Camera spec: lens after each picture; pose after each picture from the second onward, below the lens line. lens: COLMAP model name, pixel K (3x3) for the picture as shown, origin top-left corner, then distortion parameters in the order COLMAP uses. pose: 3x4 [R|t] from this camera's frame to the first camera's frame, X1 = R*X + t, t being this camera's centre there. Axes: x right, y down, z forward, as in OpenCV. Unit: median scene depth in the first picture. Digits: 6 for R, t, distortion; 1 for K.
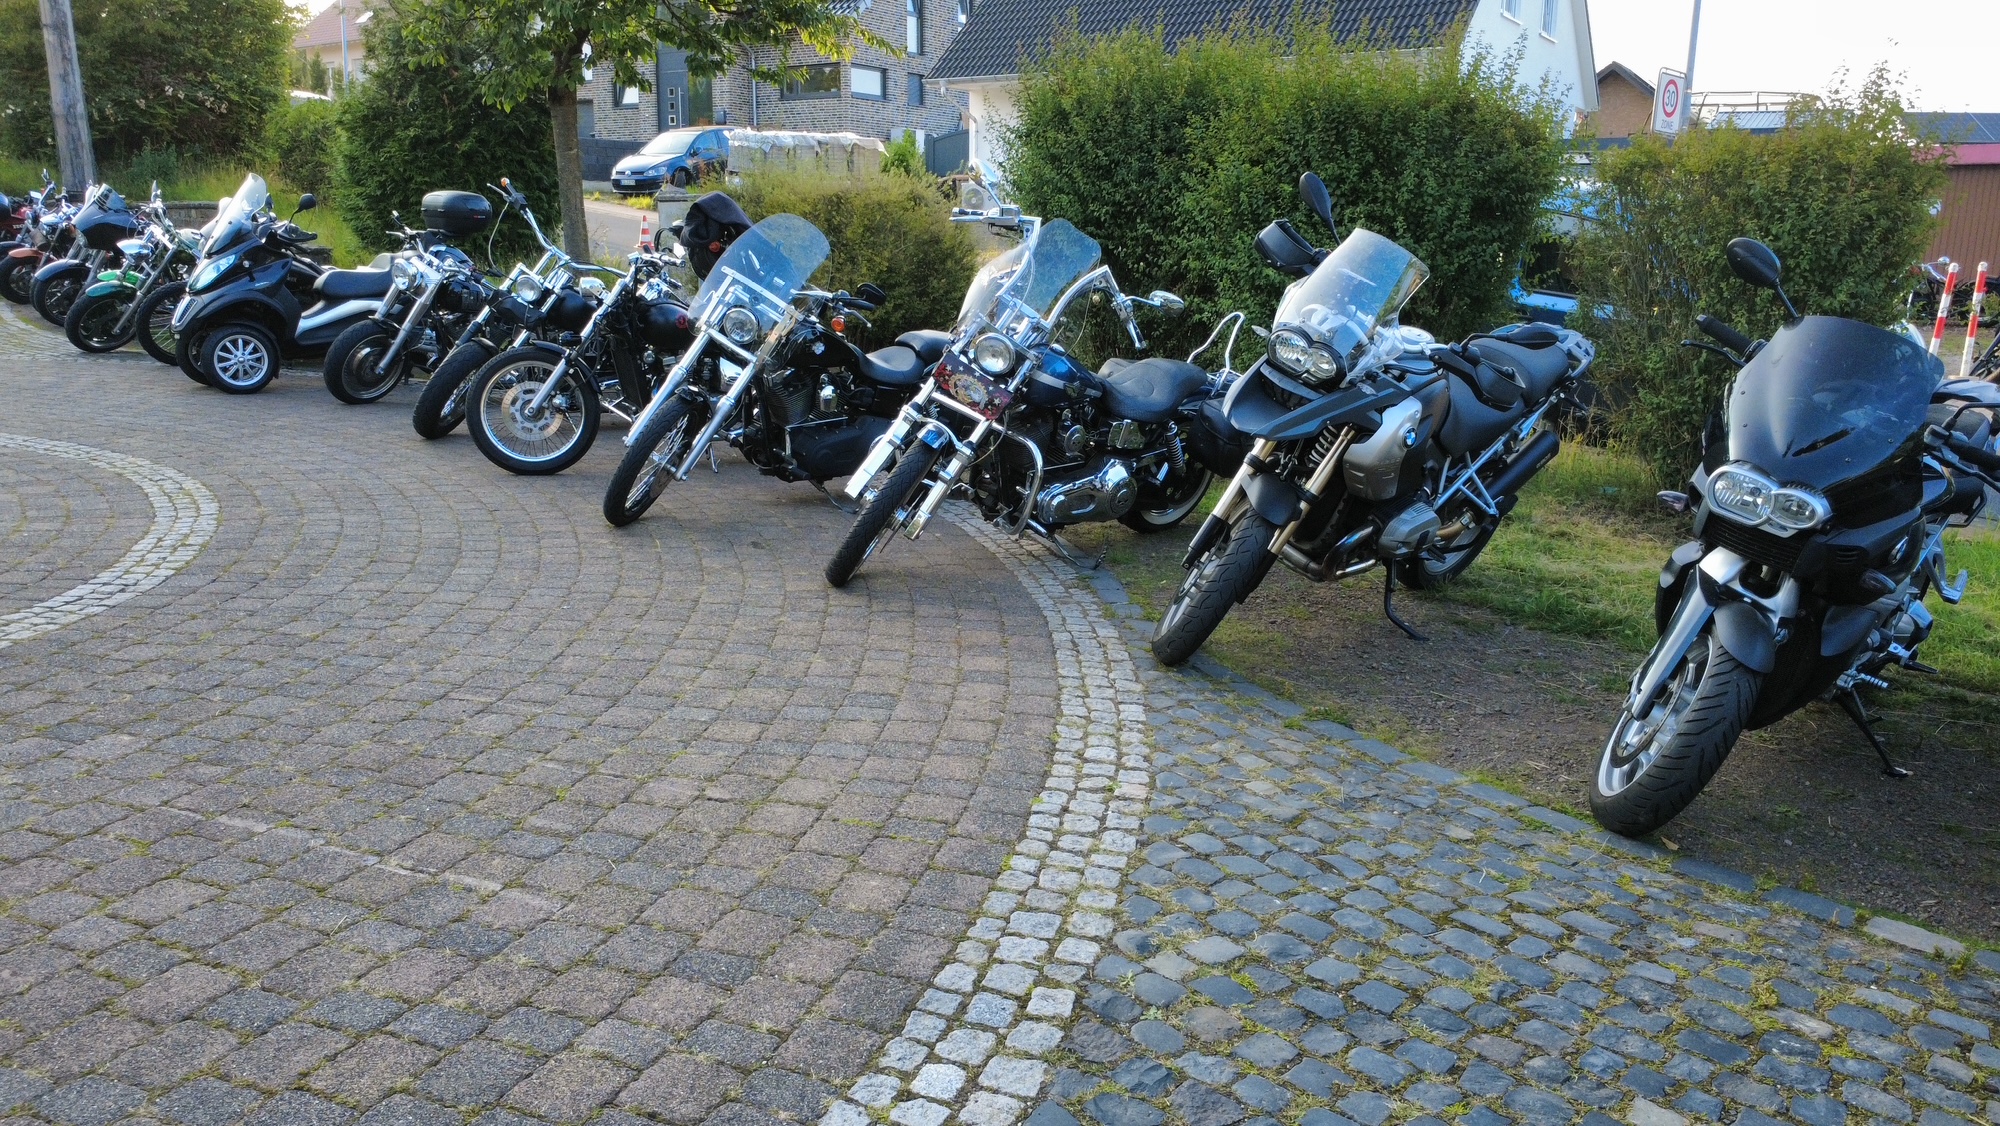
lens RADIAL K [[1452.0, 0, 997.1], [0, 1452.0, 560.8], [0, 0, 1]] dist [-0.002204, 0.004230]
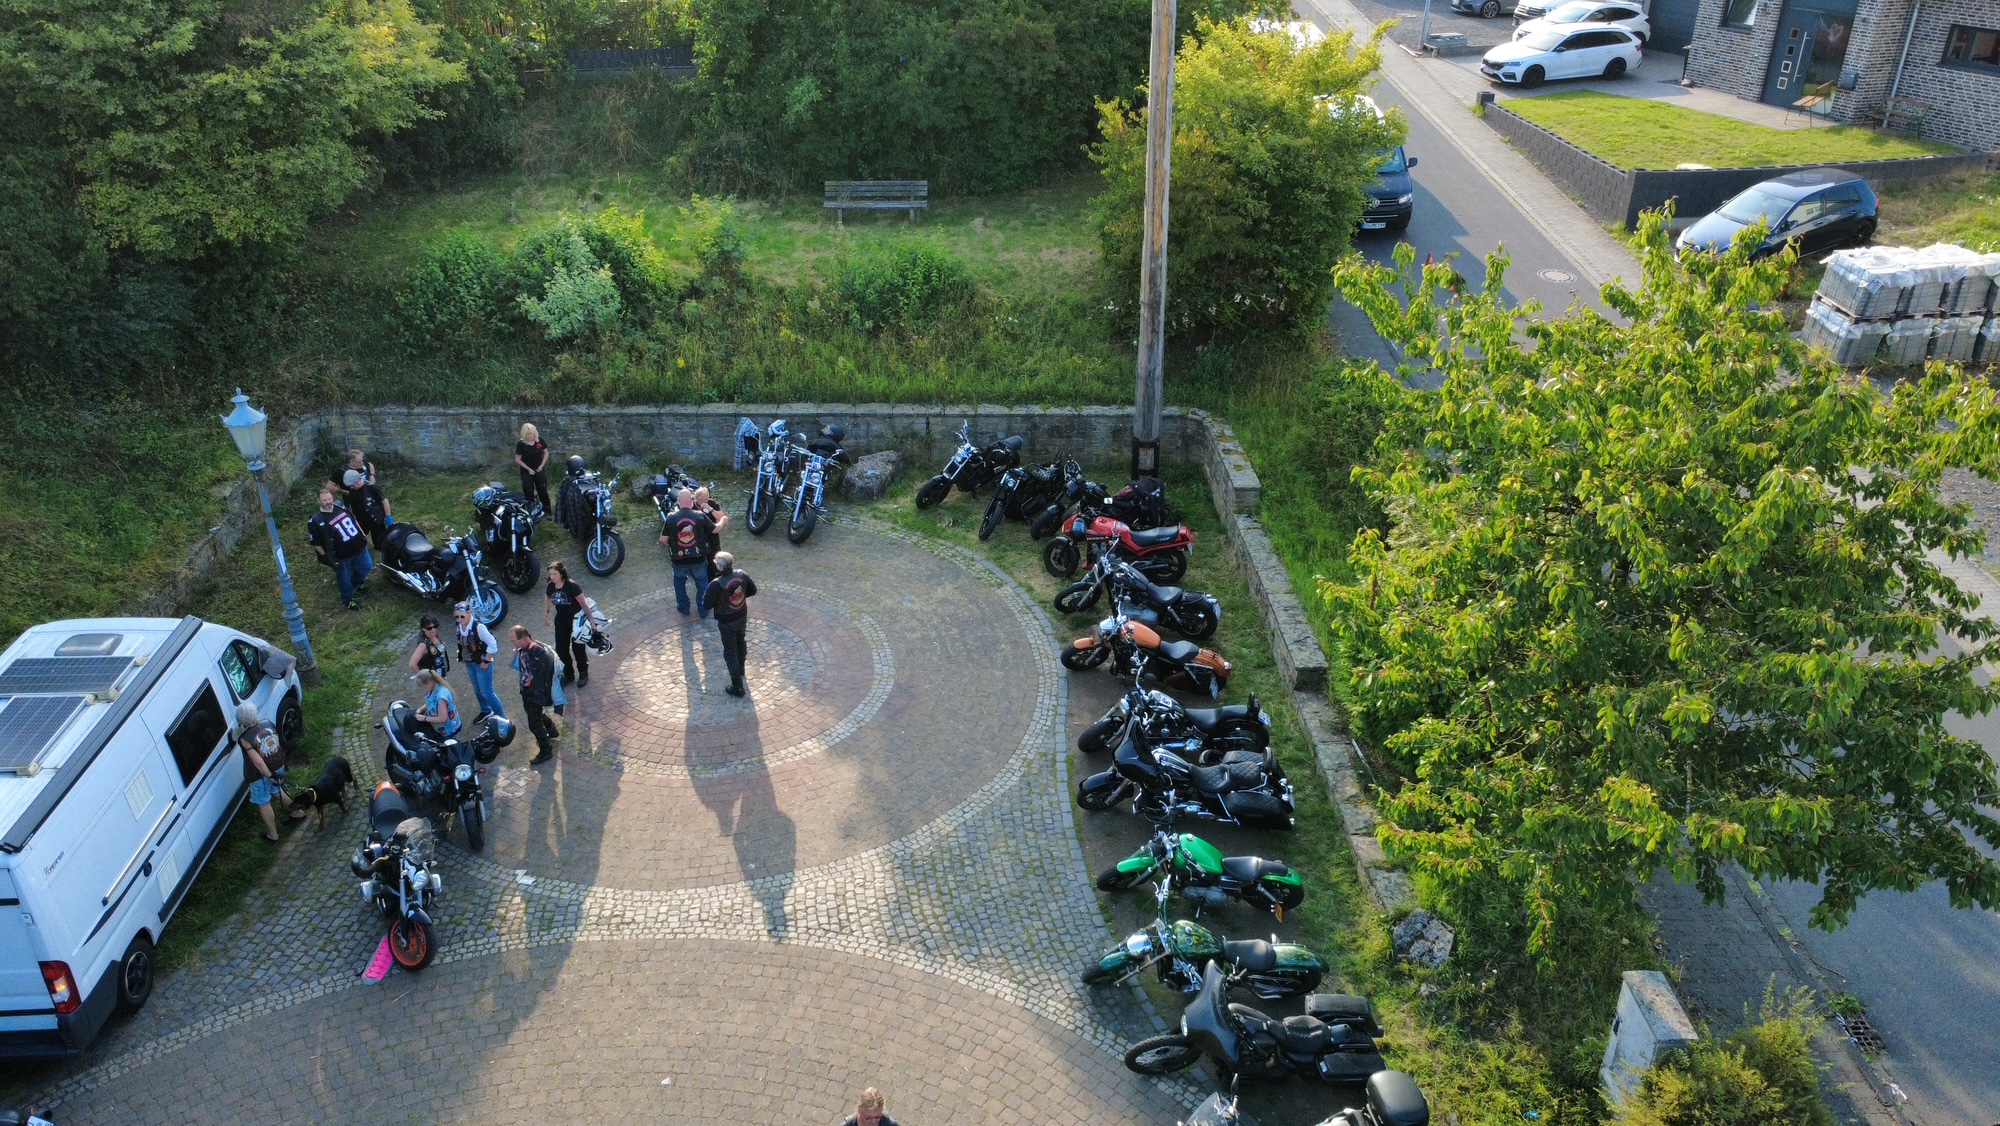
lens RADIAL K [[1452.0, 0, 994.0], [0, 1452.0, 572.6], [0, 0, 1]] dist [-0.002204, 0.004230]
pose [[0.781110, 0.284071, -0.556031, -0.101558], [-0.132760, 0.945712, 0.296653, -0.693496], [0.610116, -0.157900, 0.776419, 0.057382]]
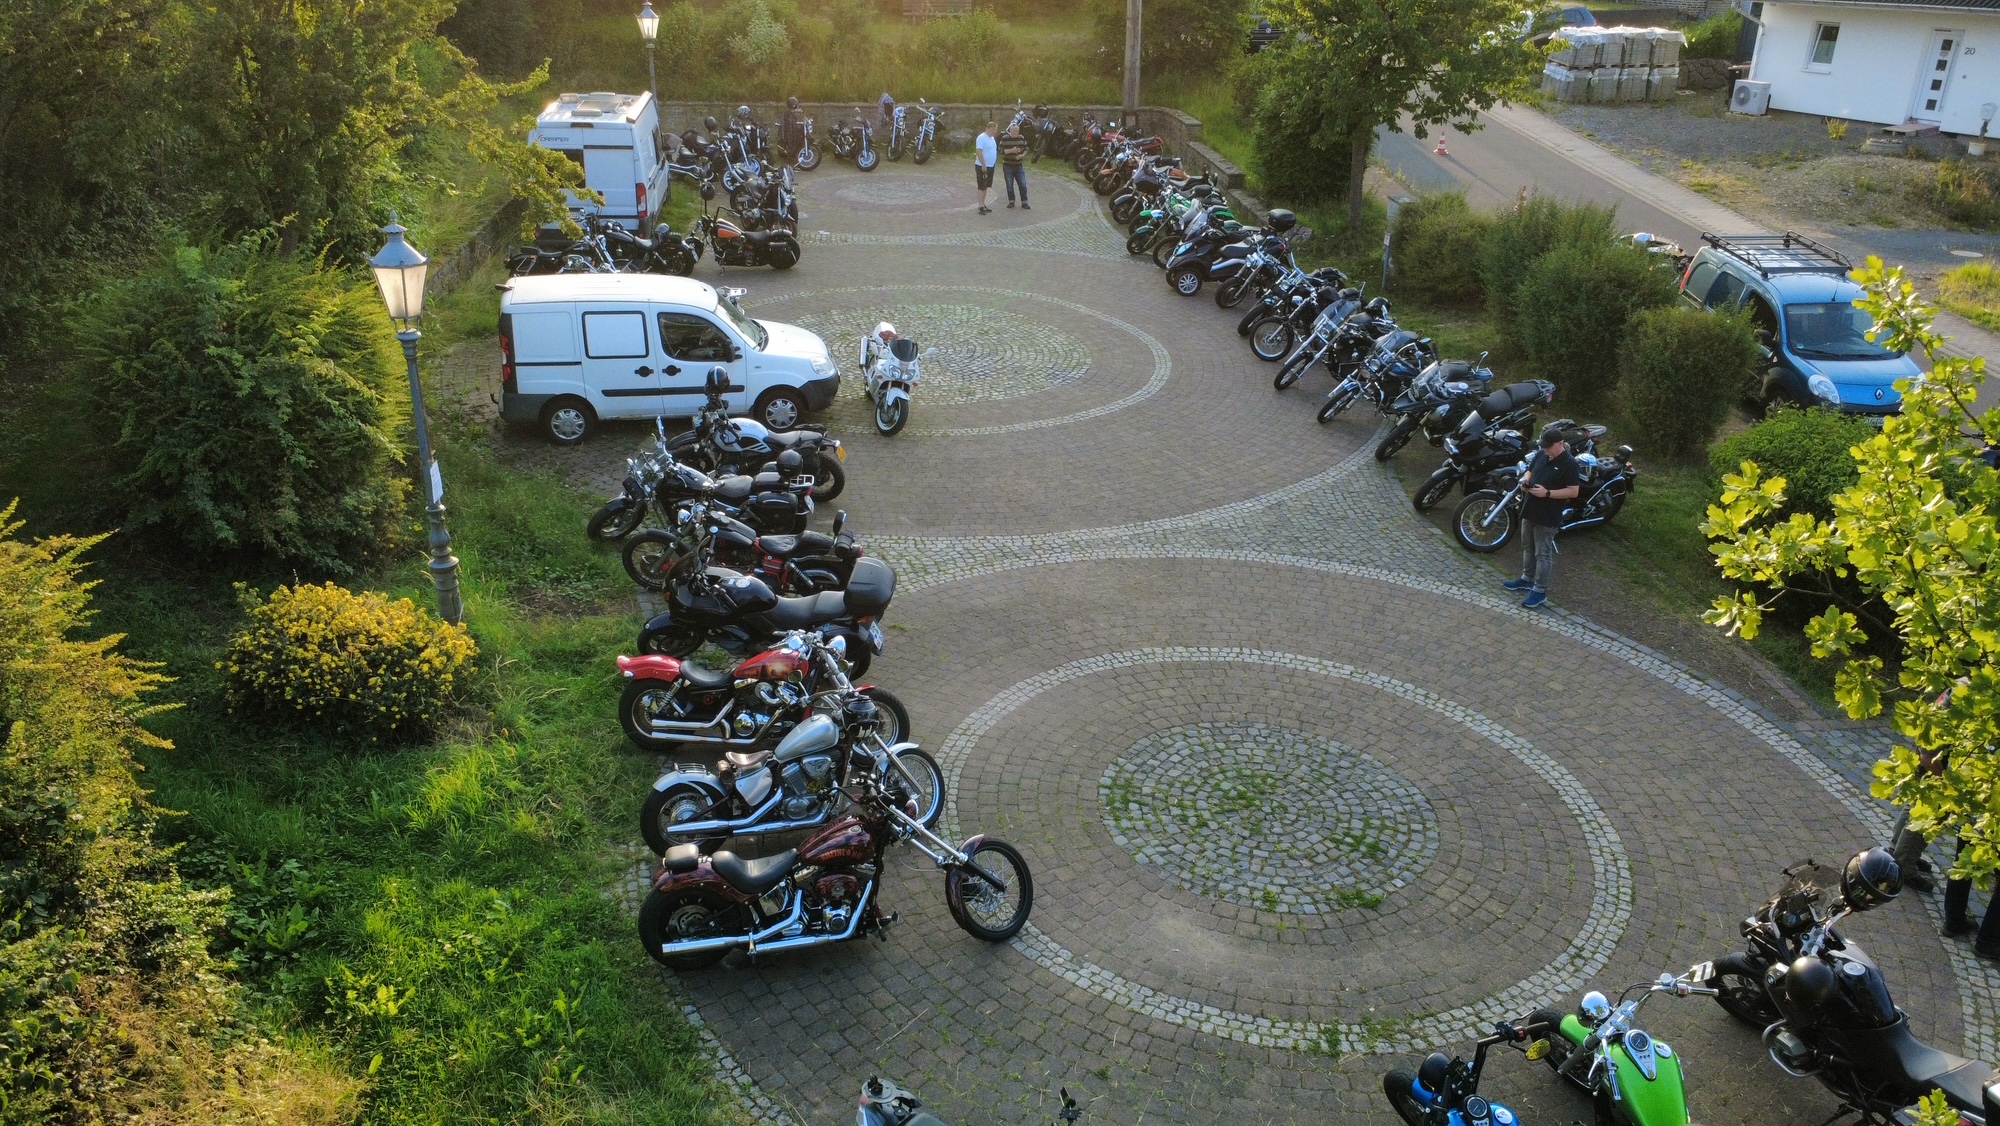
lens RADIAL K [[1452.0, 0, 999.7], [0, 1452.0, 564.1], [0, 0, 1]] dist [-0.002204, 0.004230]
pose [[0.817483, 0.231458, -0.527399, 0.477384], [-0.127281, 0.965658, 0.226506, -0.139885], [0.561713, -0.118037, 0.818869, -0.952728]]
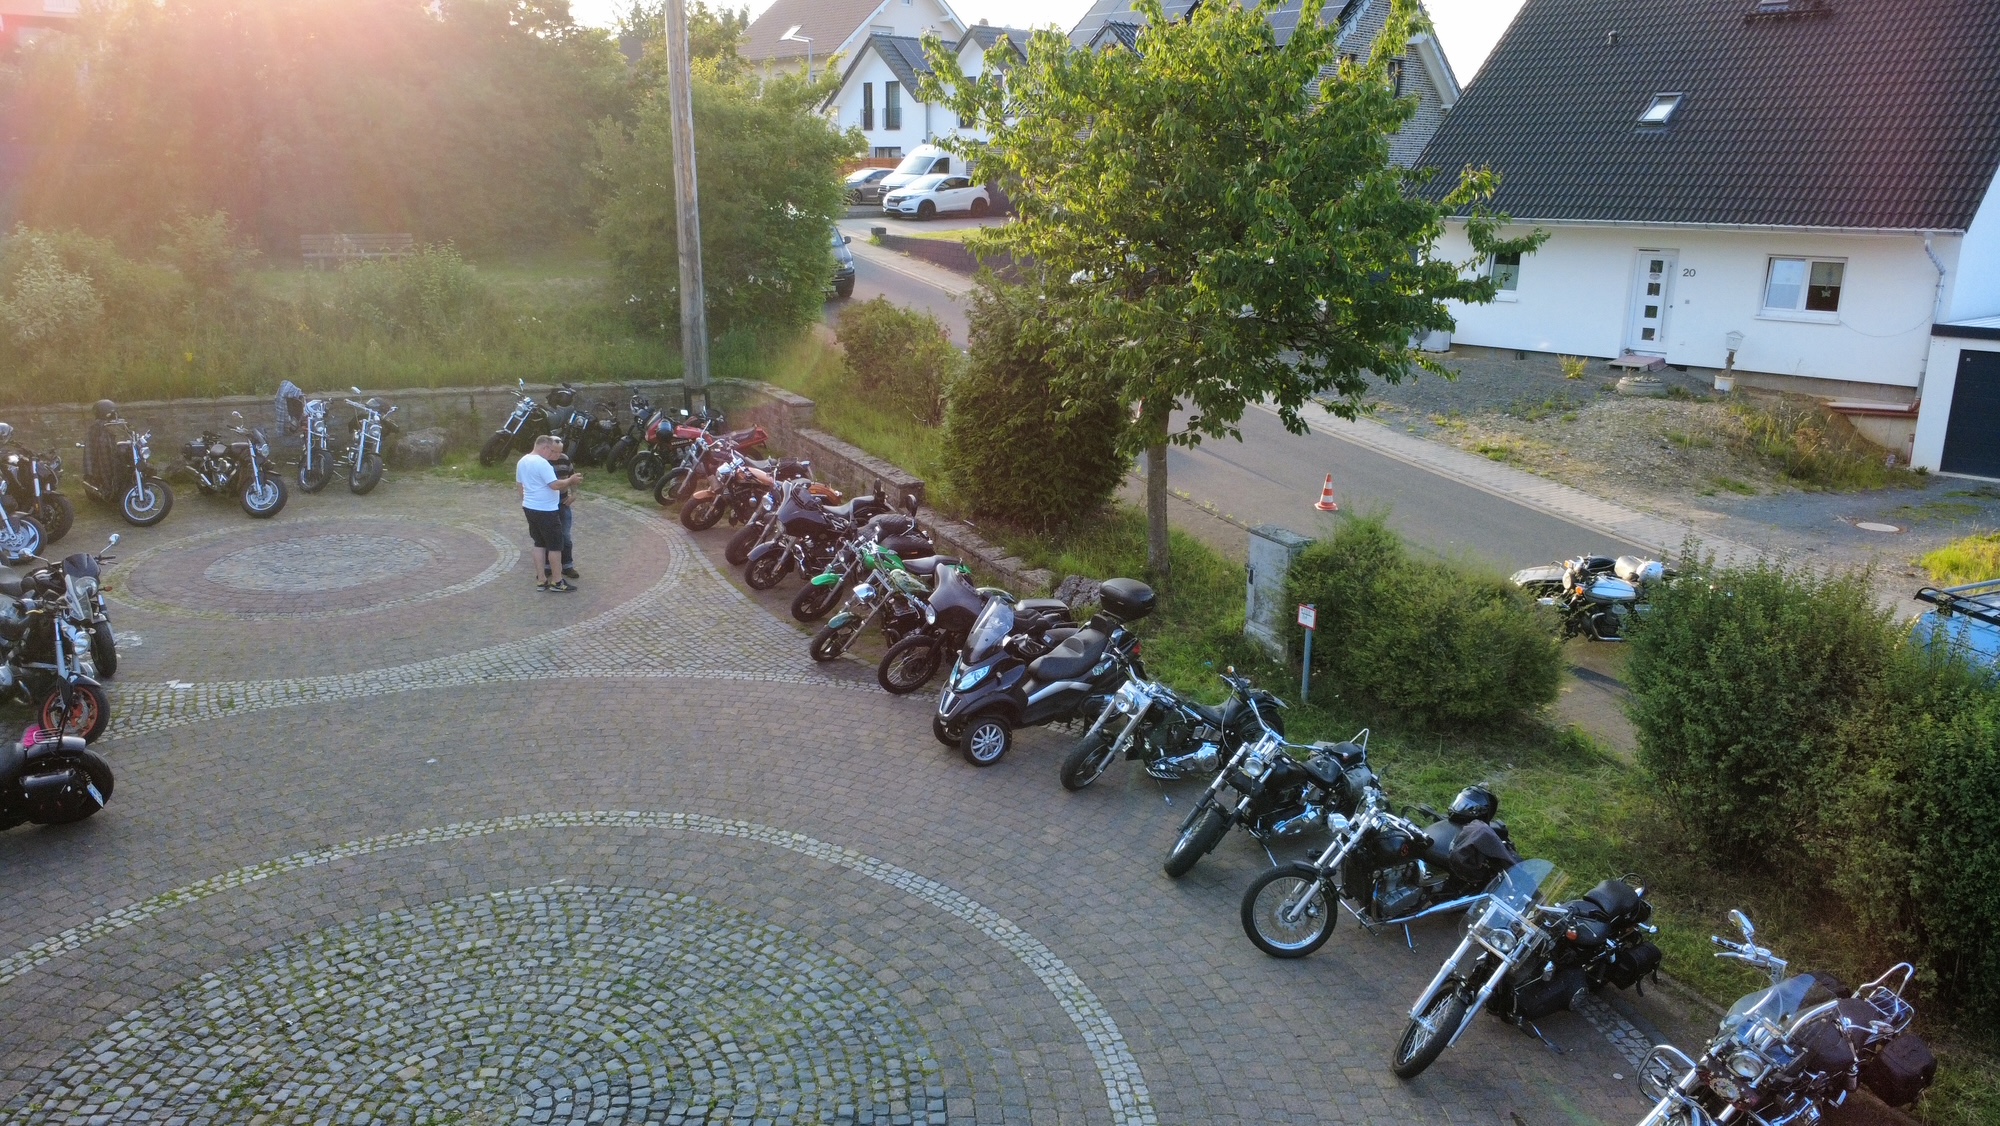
lens RADIAL K [[1452.0, 0, 1000.1], [0, 1452.0, 564.8], [0, 0, 1]] dist [-0.002204, 0.004230]
pose [[0.974263, 0.060007, -0.217282, -0.166144], [-0.051487, 0.997674, 0.044667, -0.252431], [0.219457, -0.032330, 0.975086, -0.189382]]
